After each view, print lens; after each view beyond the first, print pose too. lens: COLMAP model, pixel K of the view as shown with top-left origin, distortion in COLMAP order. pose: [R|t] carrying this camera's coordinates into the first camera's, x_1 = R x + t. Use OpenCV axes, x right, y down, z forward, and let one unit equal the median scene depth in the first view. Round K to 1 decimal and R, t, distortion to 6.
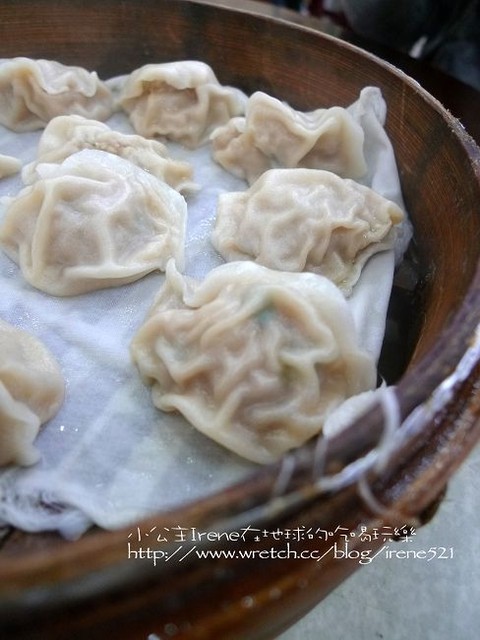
lens RADIAL K [[457.8, 0, 240.0], [0, 457.8, 320.0], [0, 0, 1]] dist [-0.011379, -0.026071]
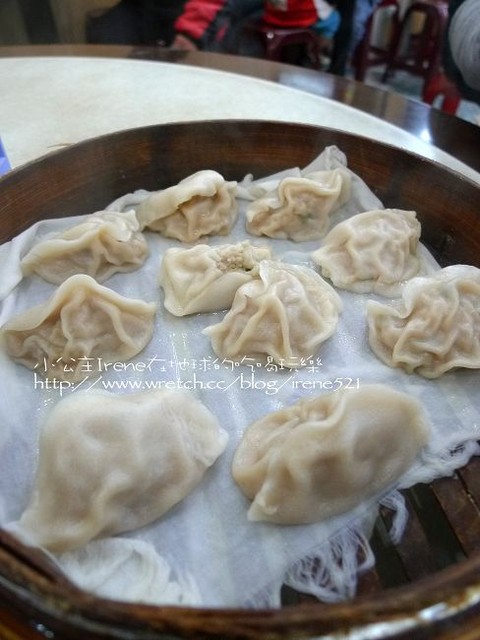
lens RADIAL K [[457.8, 0, 240.0], [0, 457.8, 320.0], [0, 0, 1]] dist [-0.011379, -0.026071]
pose [[0.783723, -0.484089, 0.389148, -0.790456], [0.495961, 0.864916, 0.077093, -0.288510], [-0.373900, 0.132582, 0.917944, -0.169269]]
